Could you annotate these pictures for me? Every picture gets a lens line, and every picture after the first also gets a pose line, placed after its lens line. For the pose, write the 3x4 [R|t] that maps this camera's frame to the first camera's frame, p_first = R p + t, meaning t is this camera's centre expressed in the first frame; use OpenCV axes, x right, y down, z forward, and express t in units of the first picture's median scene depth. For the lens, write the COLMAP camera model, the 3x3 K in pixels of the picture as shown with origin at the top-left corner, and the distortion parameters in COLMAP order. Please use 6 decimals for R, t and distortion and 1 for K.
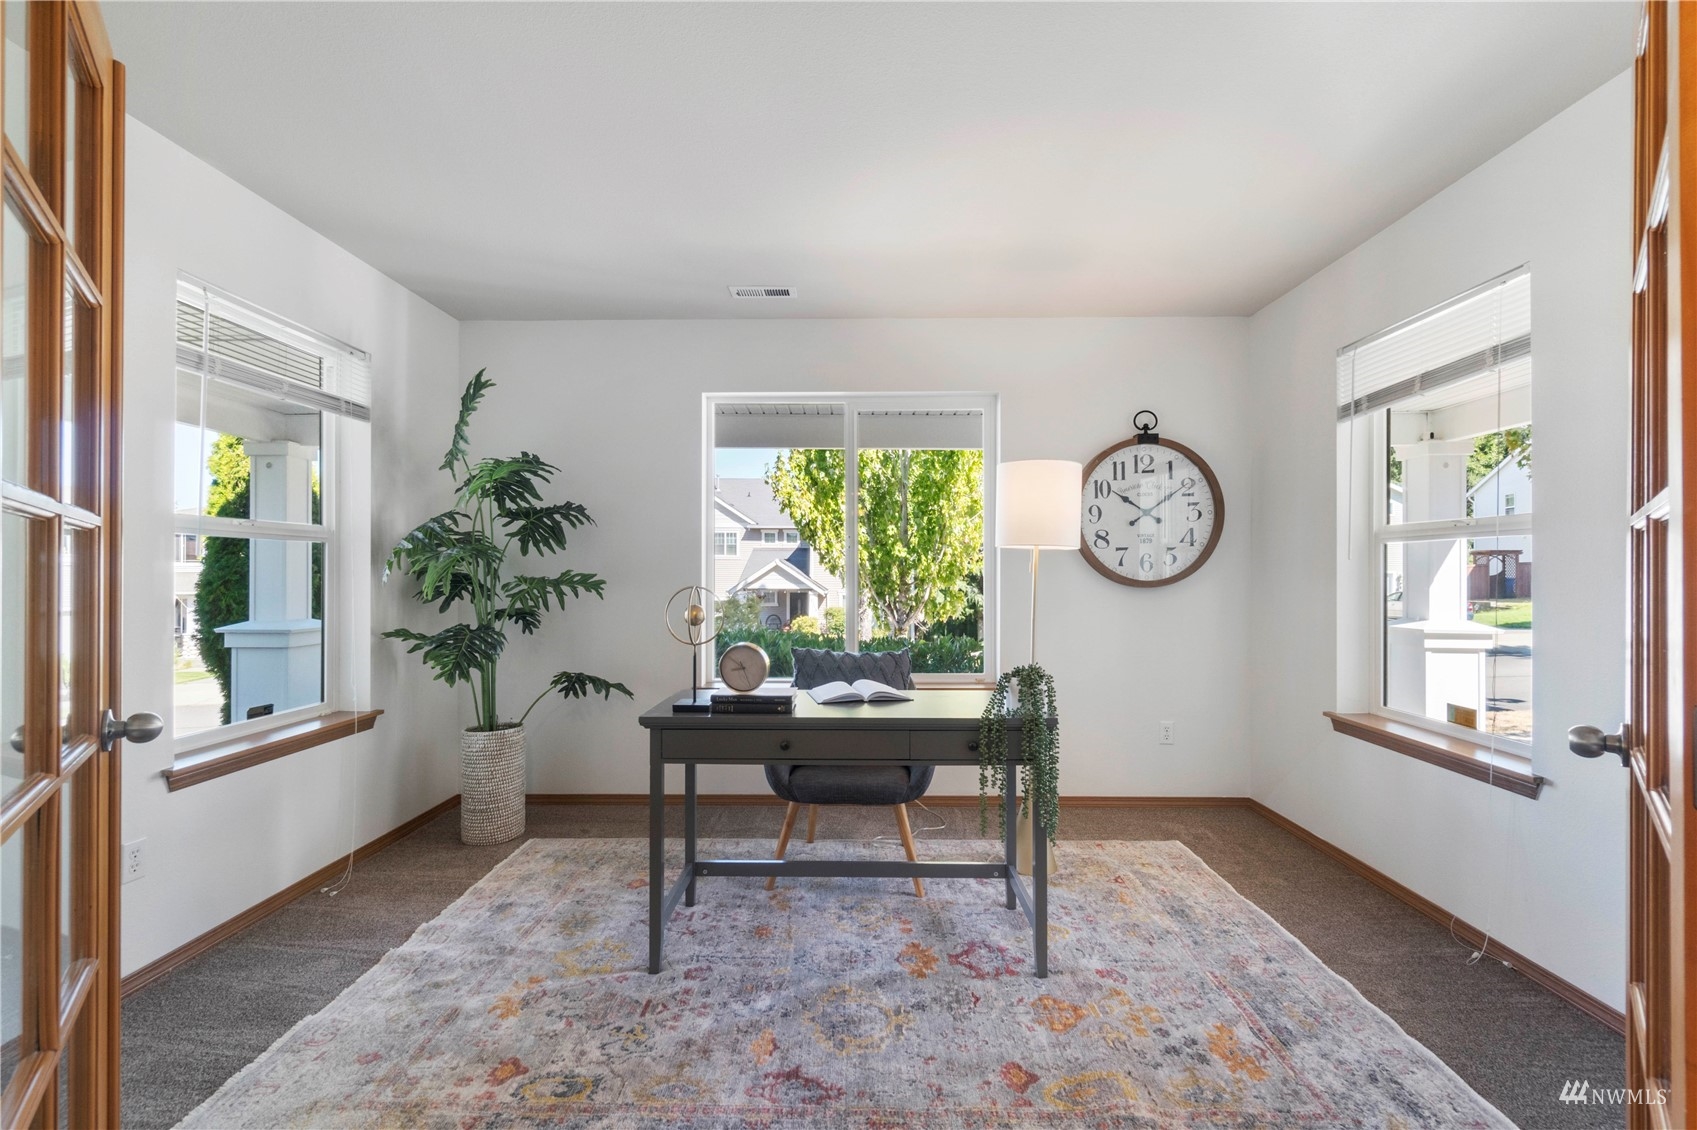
lens RADIAL K [[749.0, 0, 849.8], [0, 749.0, 571.6], [0, 0, 1]] dist [0.001005, 0.000279]
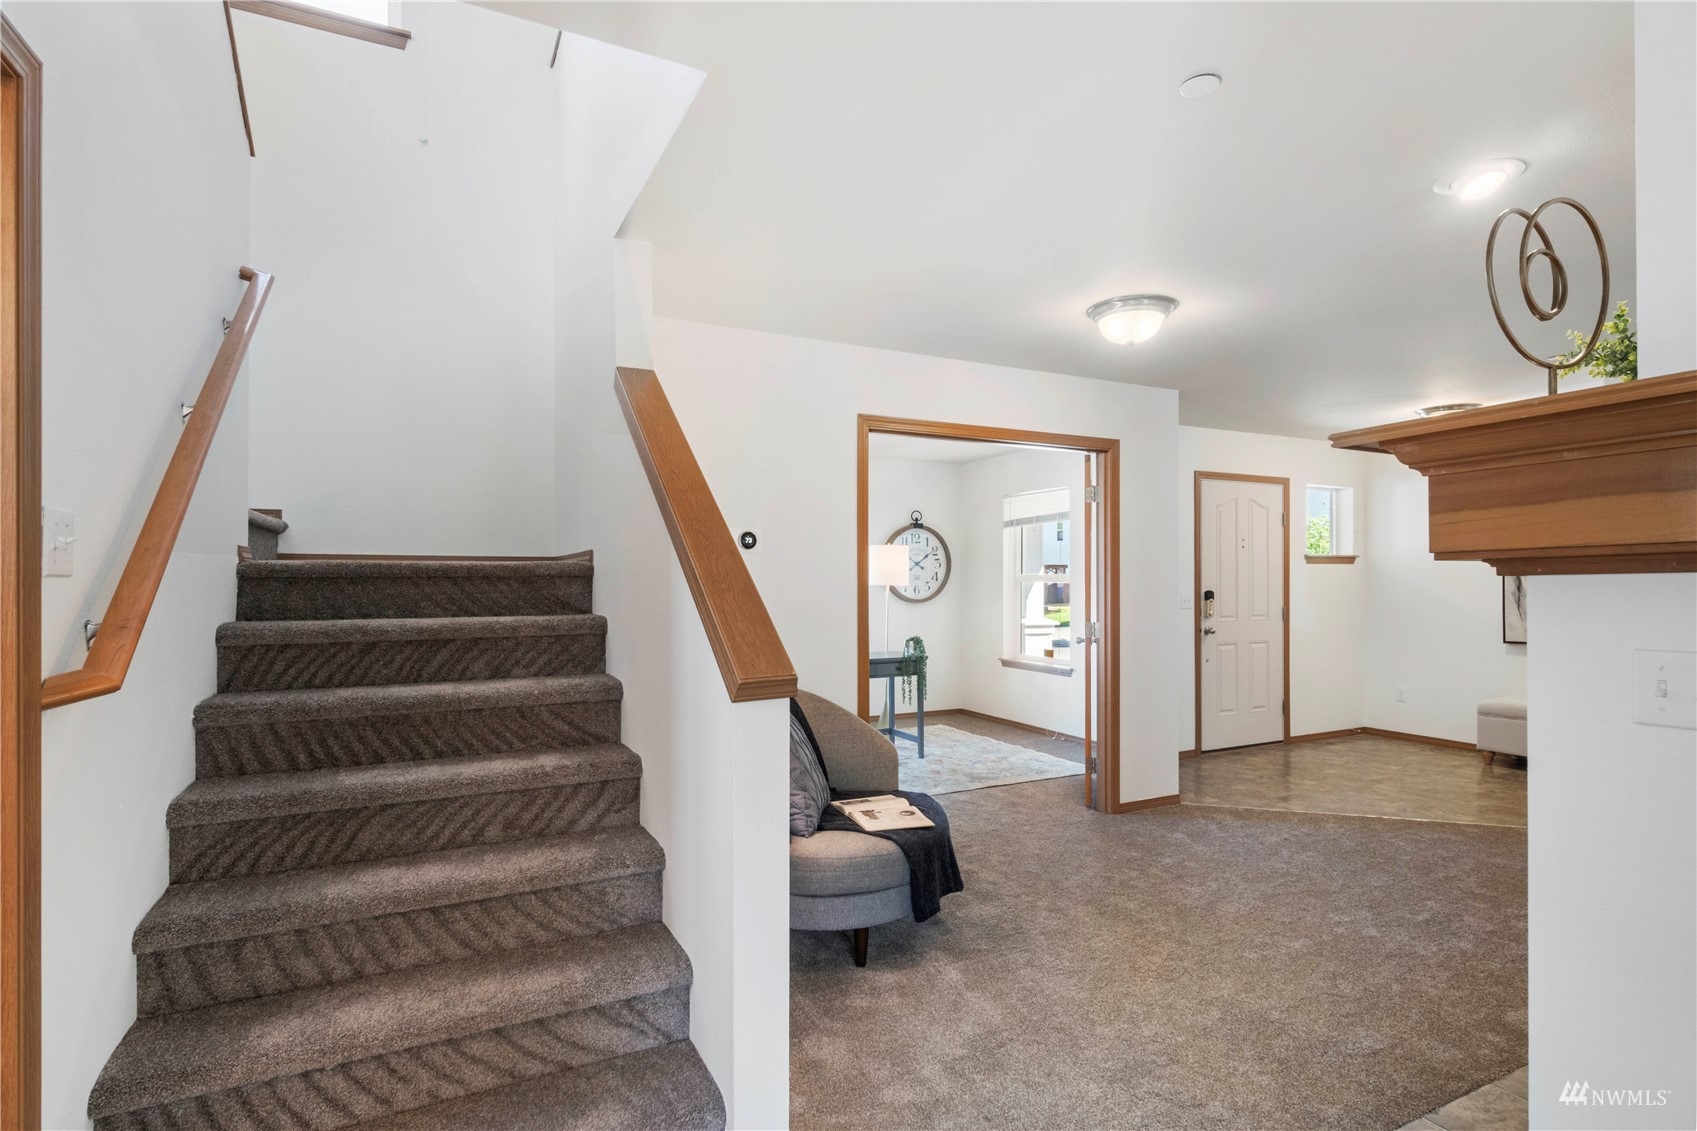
lens RADIAL K [[814.1, 0, 850.6], [0, 814.1, 580.8], [0, 0, 1]] dist [-0.005787, -0.000310]
pose [[0.890137, -0.000223, 0.455694, -0.714652], [0.000095, 1.000000, 0.000305, -0.036160], [-0.455694, -0.000229, 0.890137, -0.791491]]
